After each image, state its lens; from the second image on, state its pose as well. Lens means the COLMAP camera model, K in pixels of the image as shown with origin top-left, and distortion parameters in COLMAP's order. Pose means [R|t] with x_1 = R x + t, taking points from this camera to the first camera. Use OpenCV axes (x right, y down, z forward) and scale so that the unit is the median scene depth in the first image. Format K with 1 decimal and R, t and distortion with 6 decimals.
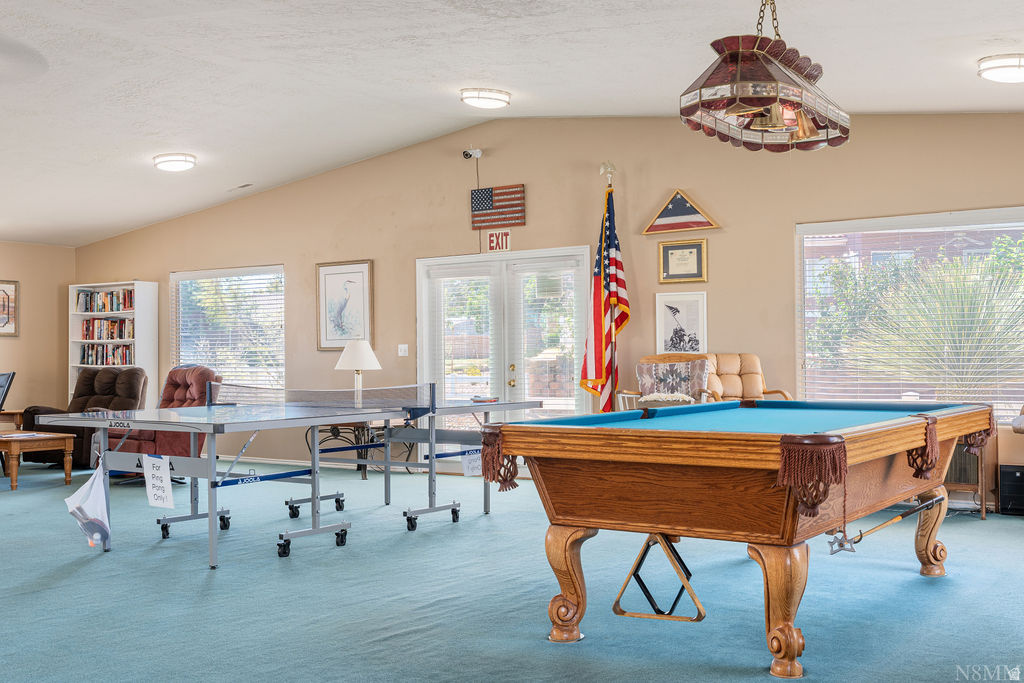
lens RADIAL K [[1126.6, 0, 513.8], [0, 1126.6, 340.6], [0, 0, 1]] dist [0.007151, 0.000000]
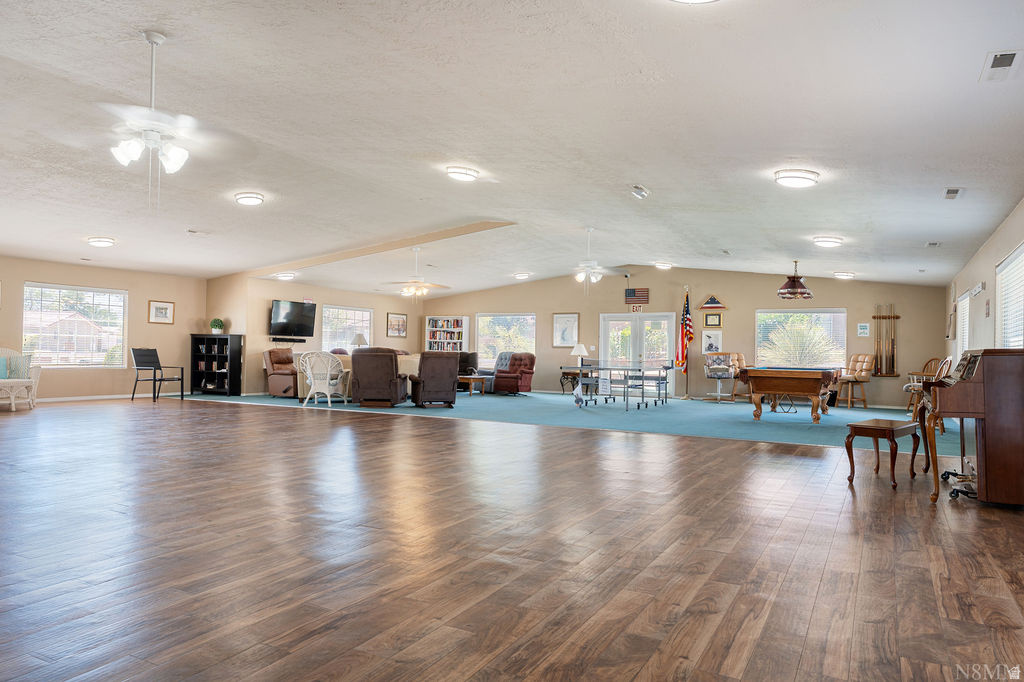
lens RADIAL K [[695.0, 0, 509.2], [0, 695.0, 344.1], [0, 0, 1]] dist [0.002170, 0.000208]
pose [[0.994659, 0.027279, 0.099546, -0.522633], [-0.027634, 0.999616, 0.002188, 0.001015], [-0.099448, -0.004927, 0.995031, -0.679104]]
